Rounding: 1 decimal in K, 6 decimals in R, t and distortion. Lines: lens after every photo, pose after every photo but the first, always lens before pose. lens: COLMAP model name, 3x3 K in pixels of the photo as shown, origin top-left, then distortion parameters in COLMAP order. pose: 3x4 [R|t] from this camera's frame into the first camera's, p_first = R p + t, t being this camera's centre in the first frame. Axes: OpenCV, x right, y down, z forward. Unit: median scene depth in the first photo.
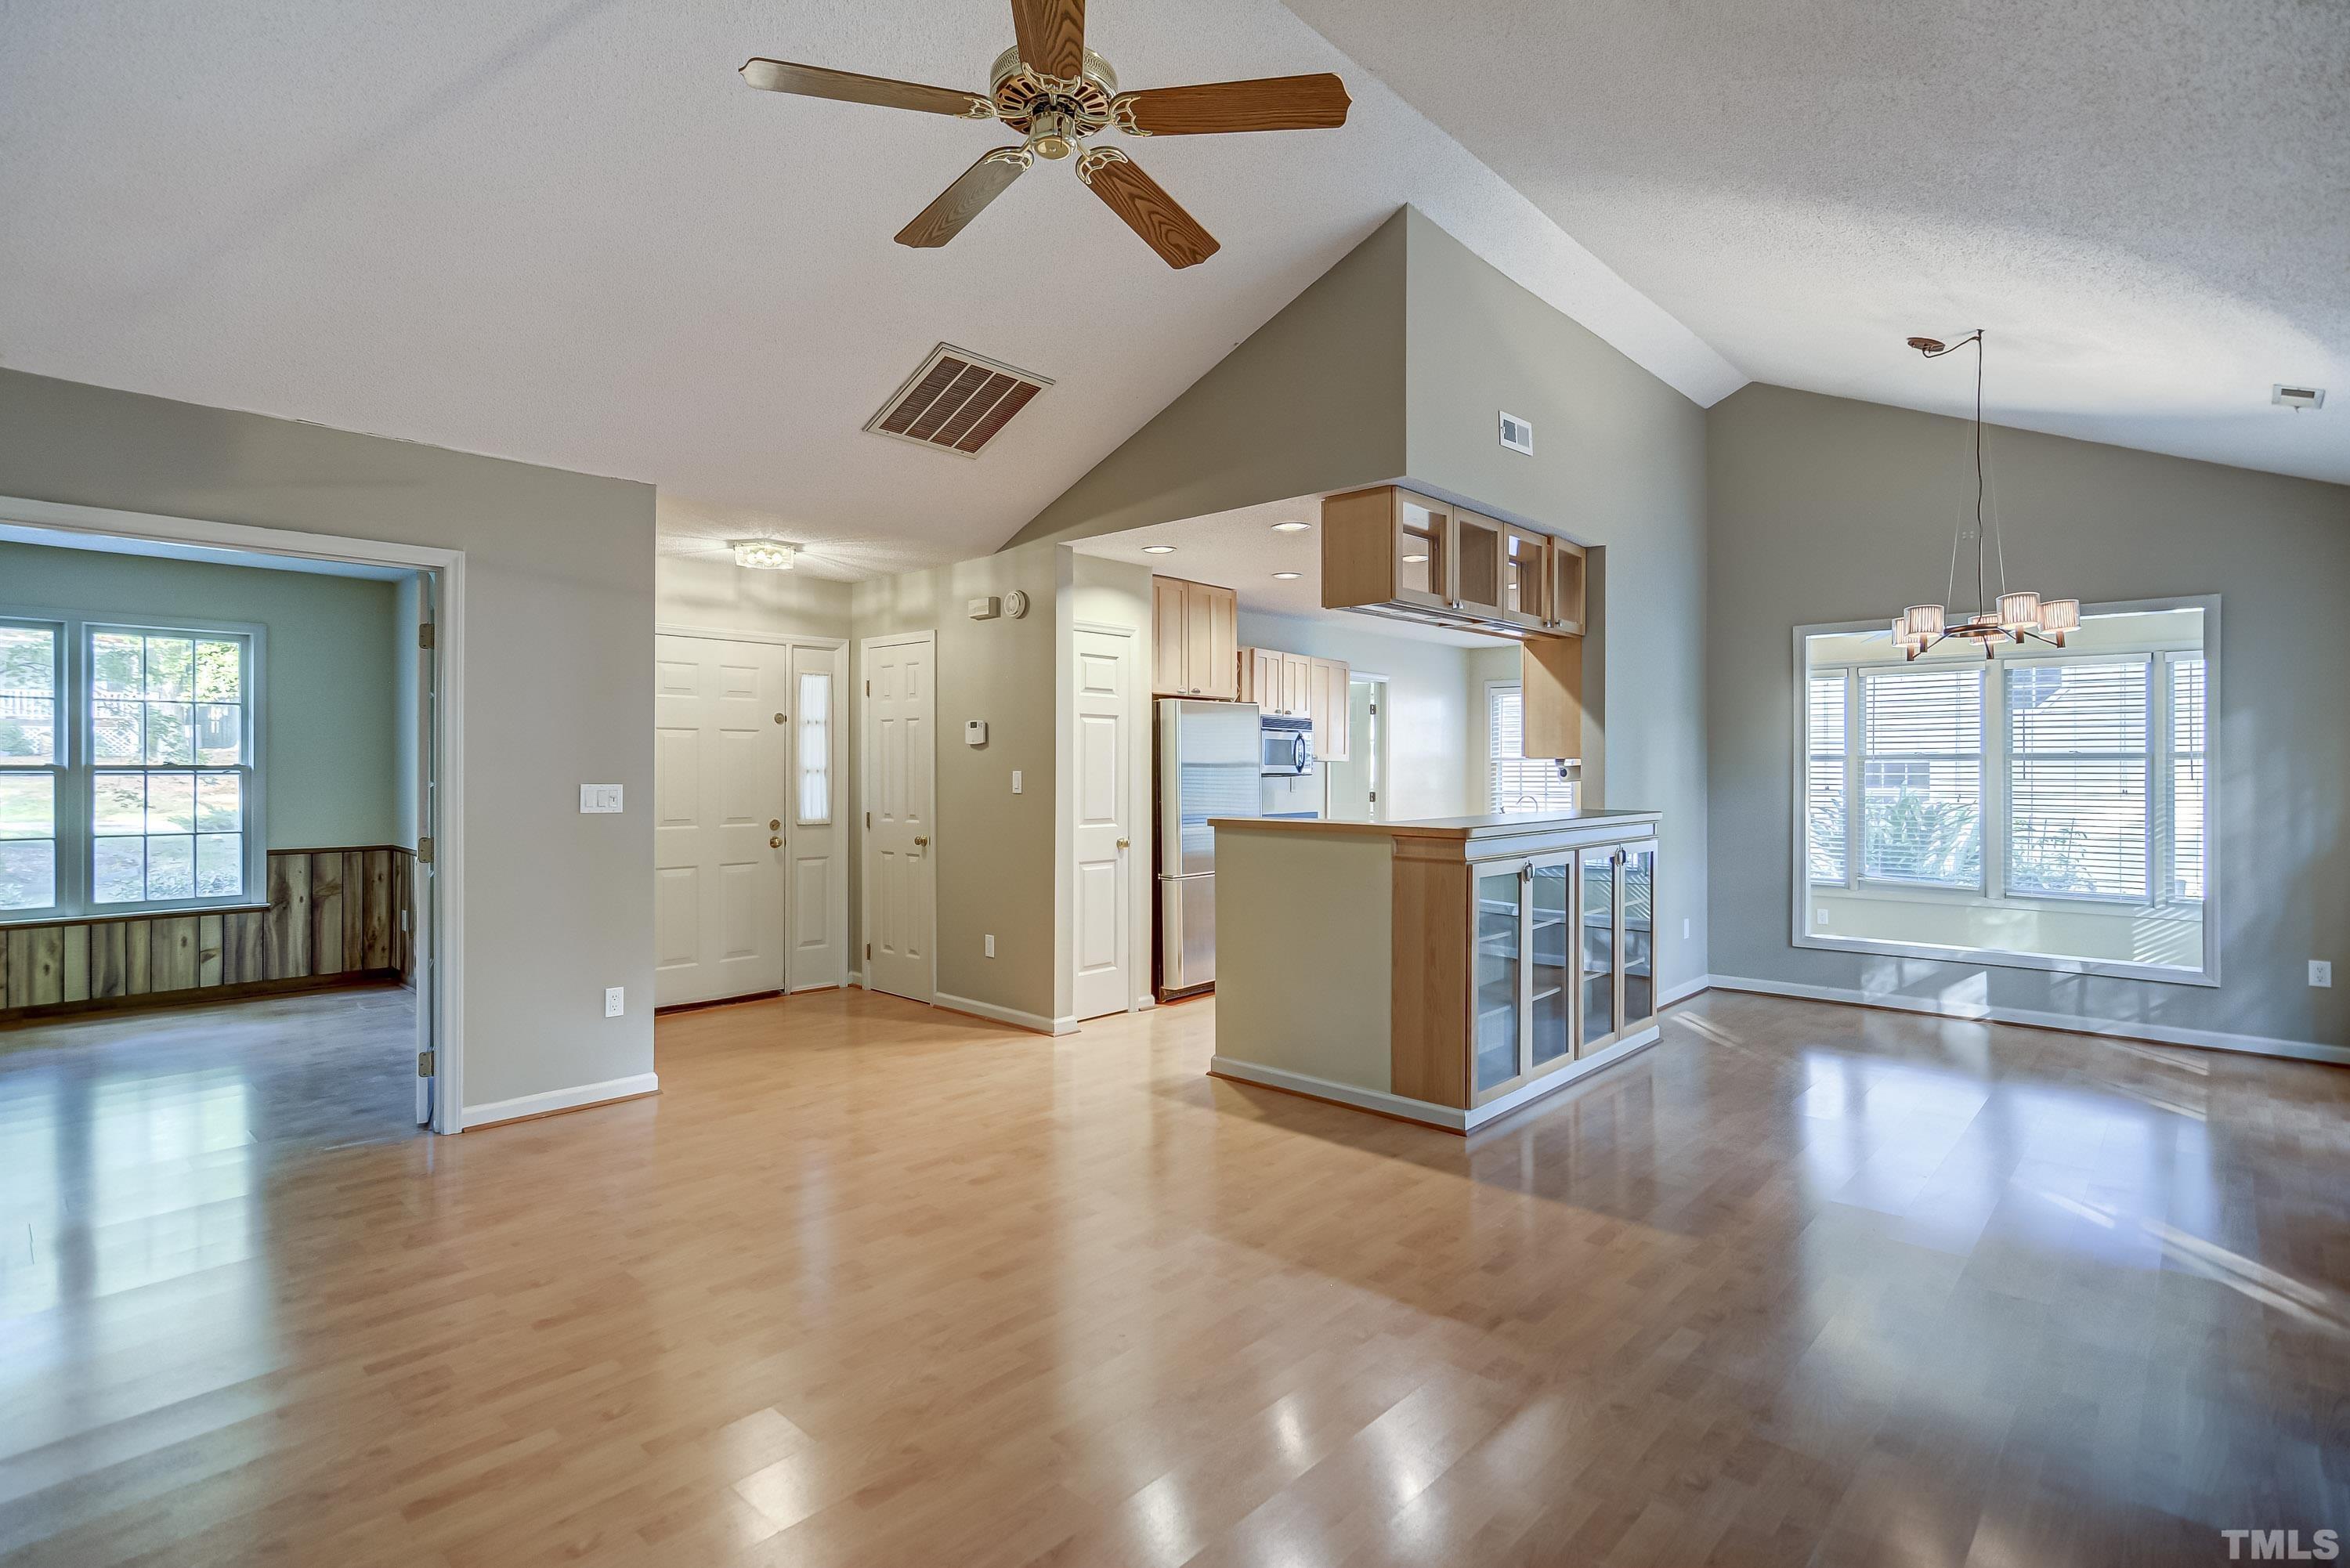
lens RADIAL K [[1138.5, 0, 1177.5], [0, 1138.5, 770.4], [0, 0, 1]] dist [0.000222, 0.000824]
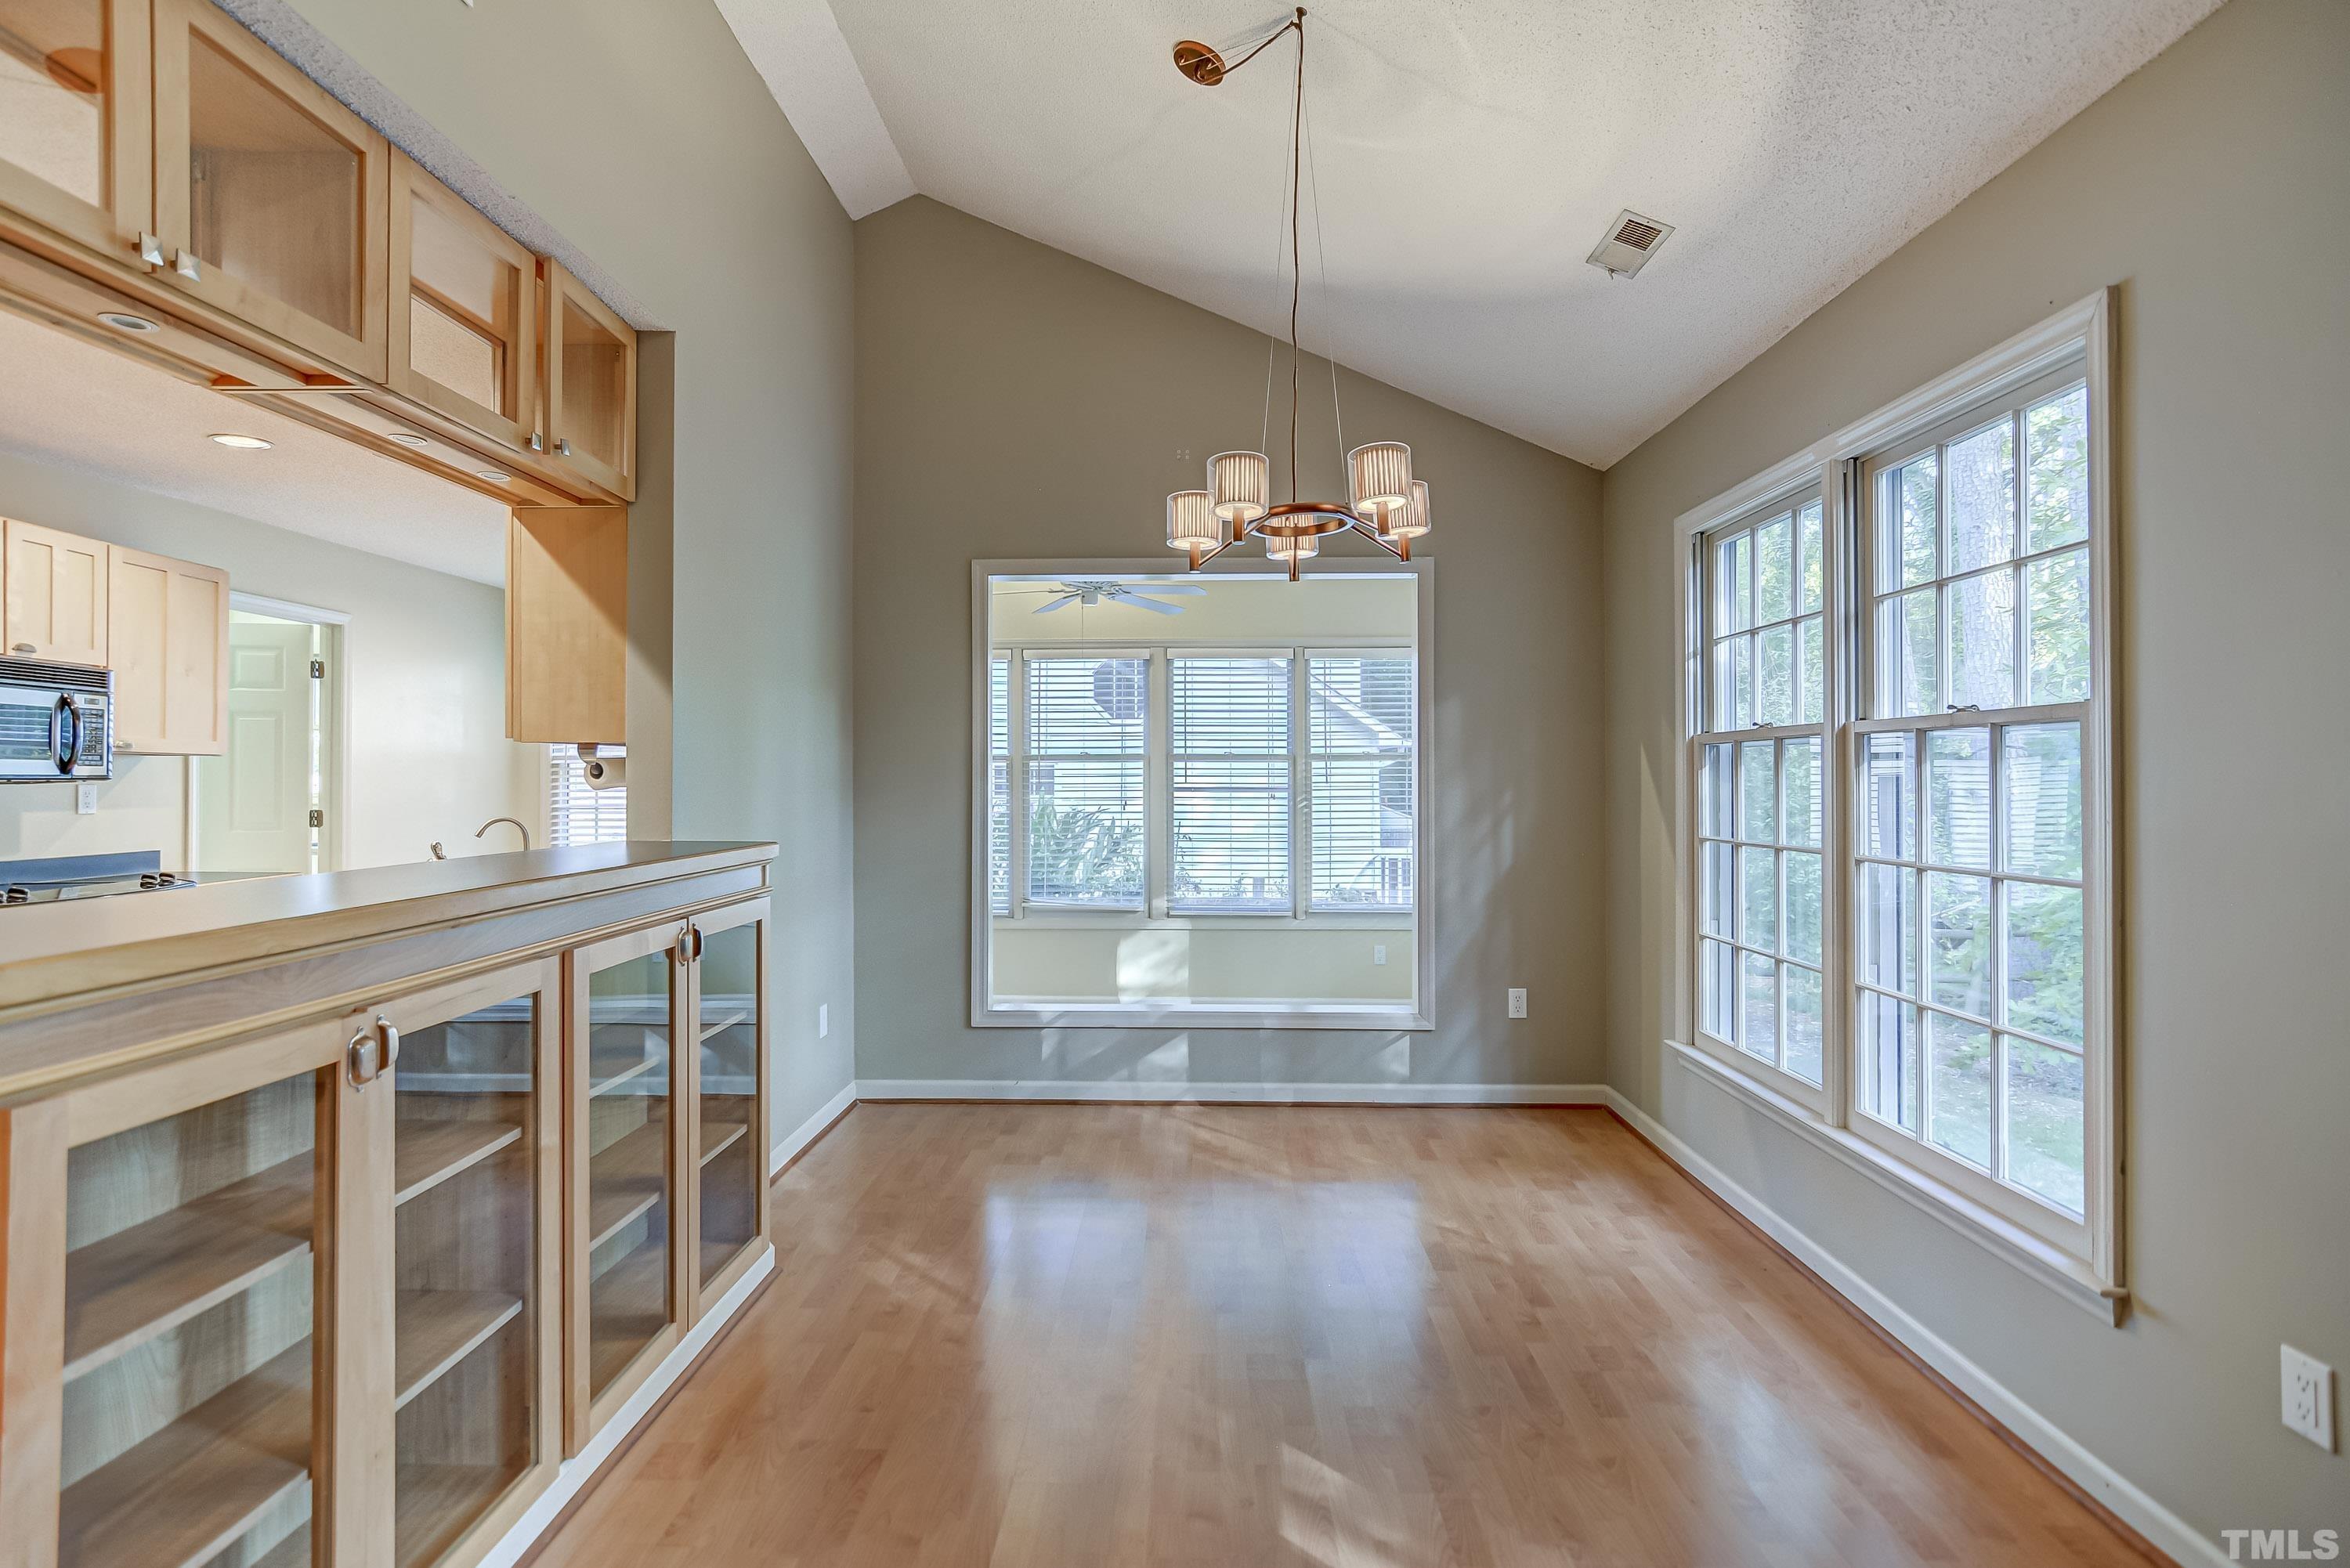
lens RADIAL K [[1162.0, 0, 1171.3], [0, 1162.0, 767.0], [0, 0, 1]] dist [-0.021930, 0.015160]
pose [[0.759009, 0.005308, 0.651059, 0.191998], [0.001668, 0.999948, -0.010097, 0.005935], [-0.651078, 0.008750, 0.758960, 0.424697]]
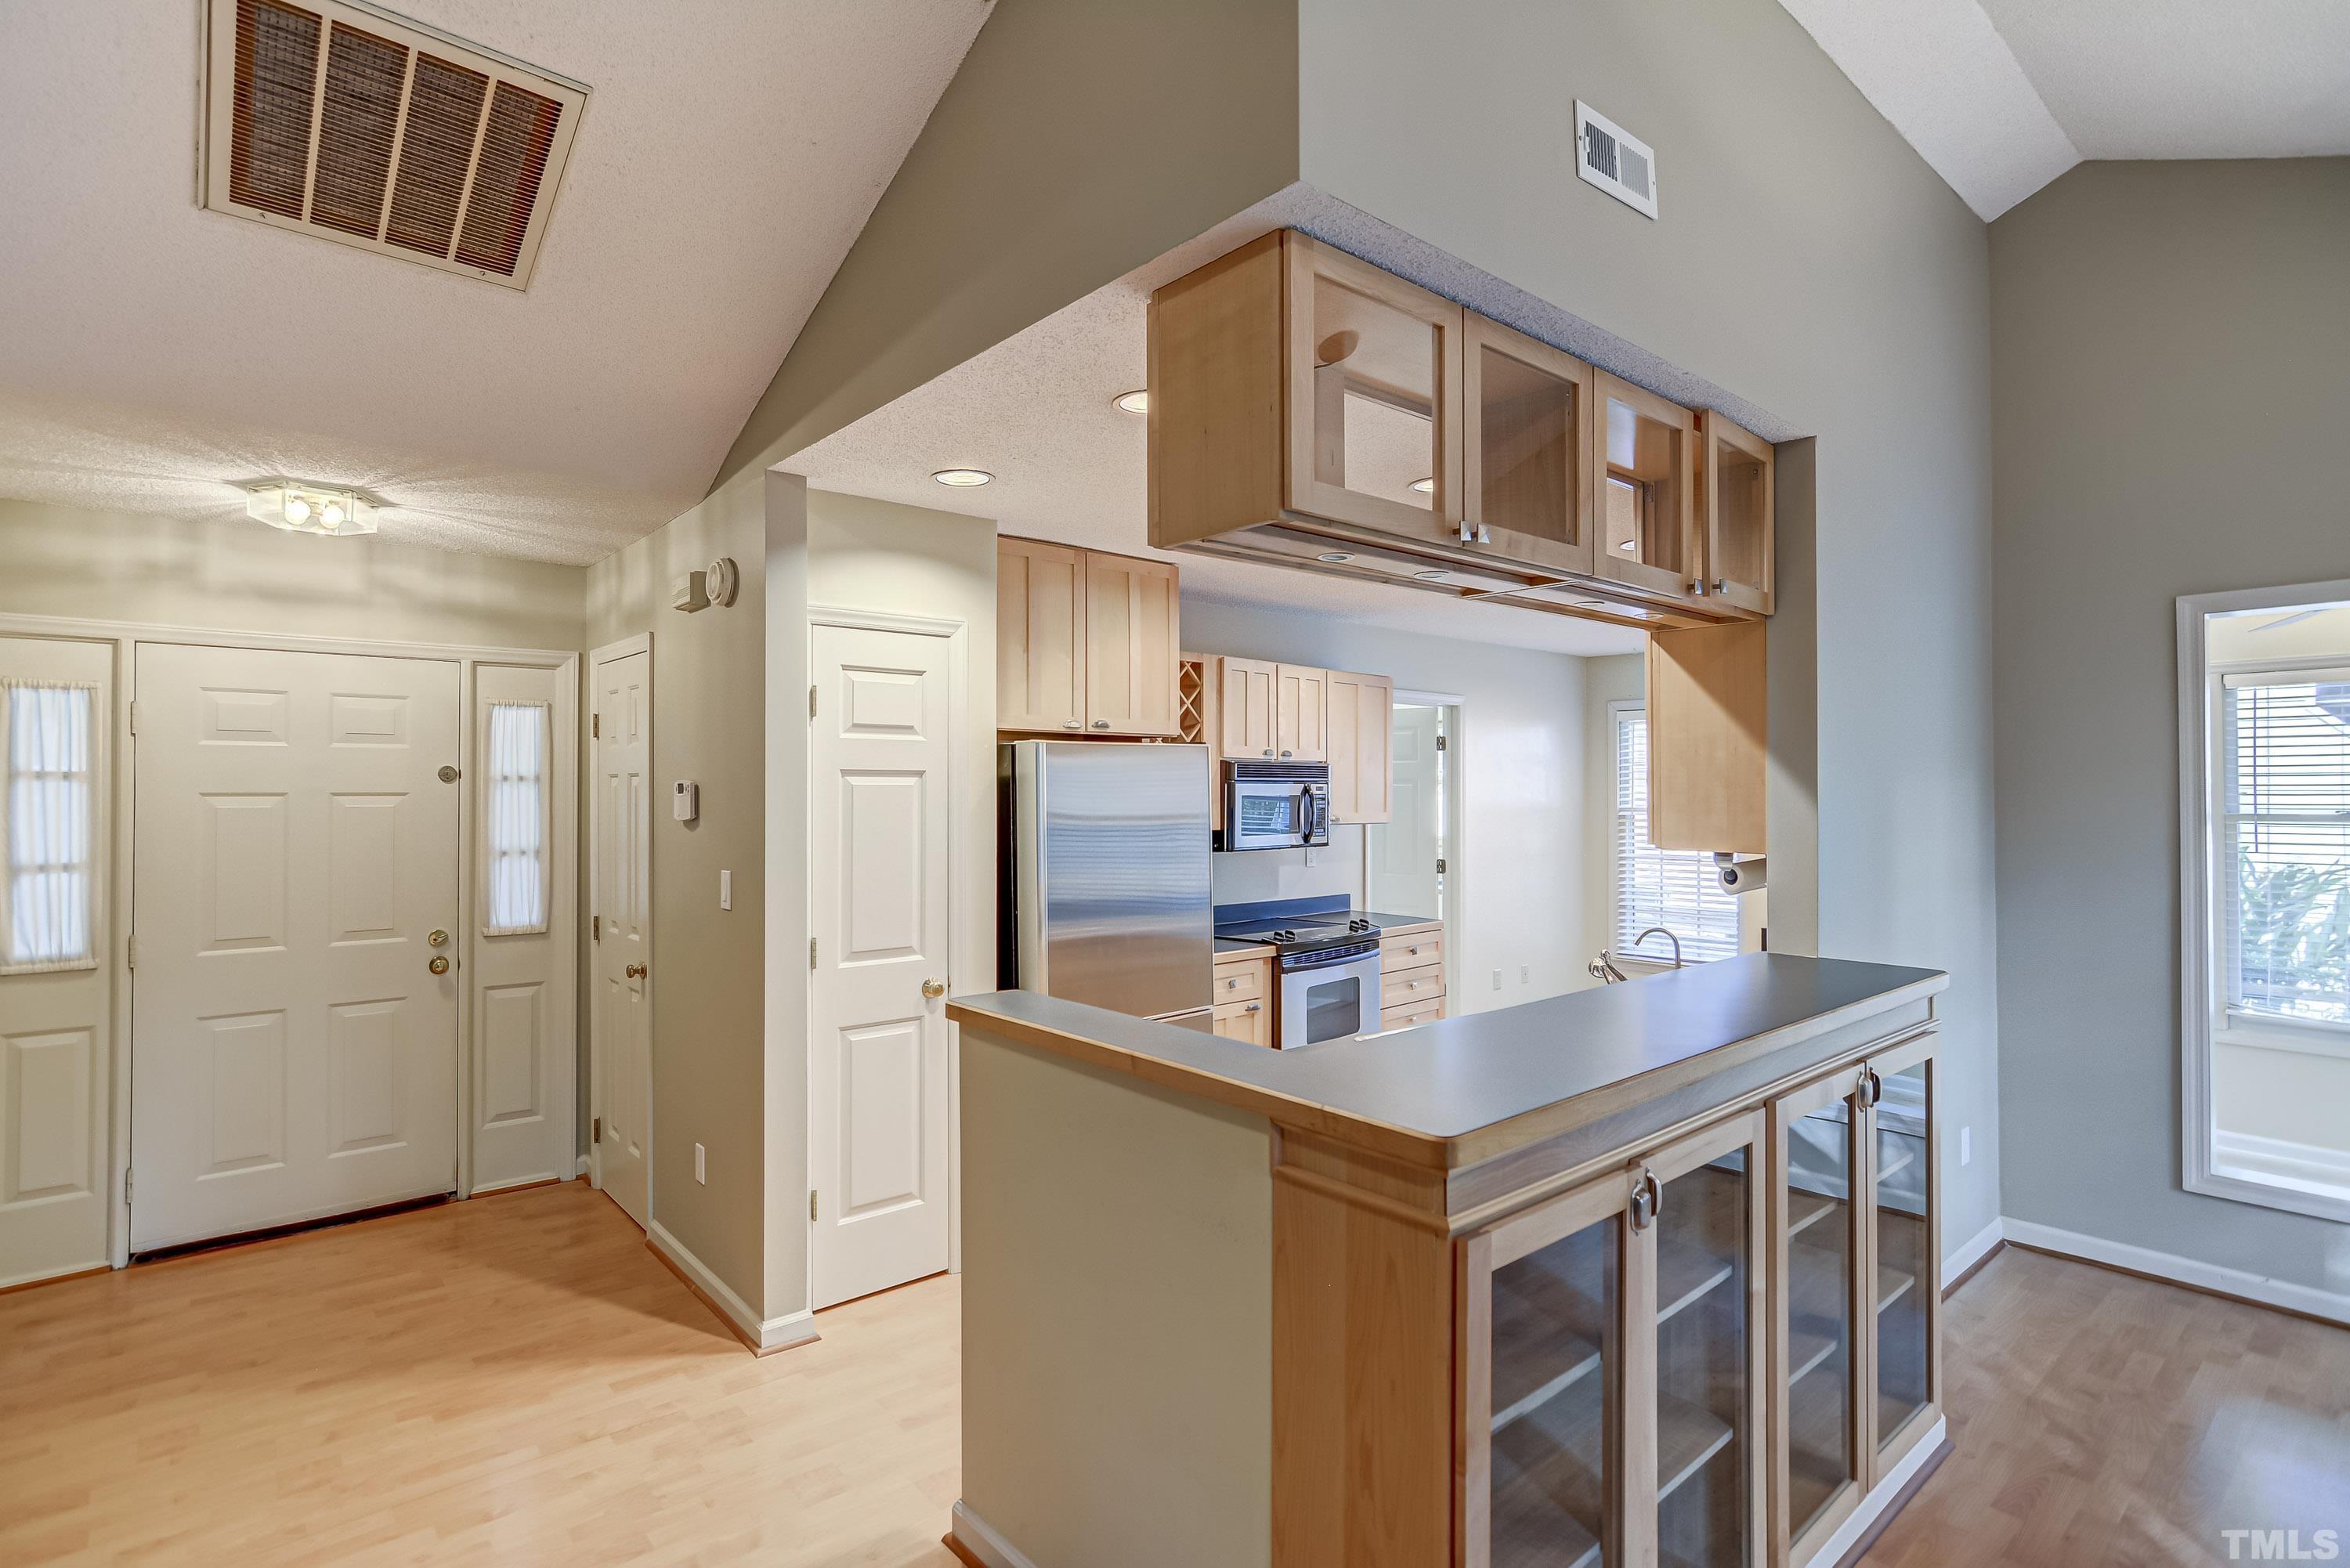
lens RADIAL K [[1146.7, 0, 1144.1], [0, 1146.7, 777.4], [0, 0, 1]] dist [-0.002631, 0.001273]
pose [[0.990314, -0.002362, -0.138826, 0.140611], [0.000531, 0.999912, -0.013230, -0.036454], [0.138845, 0.013028, 0.990228, 0.425958]]
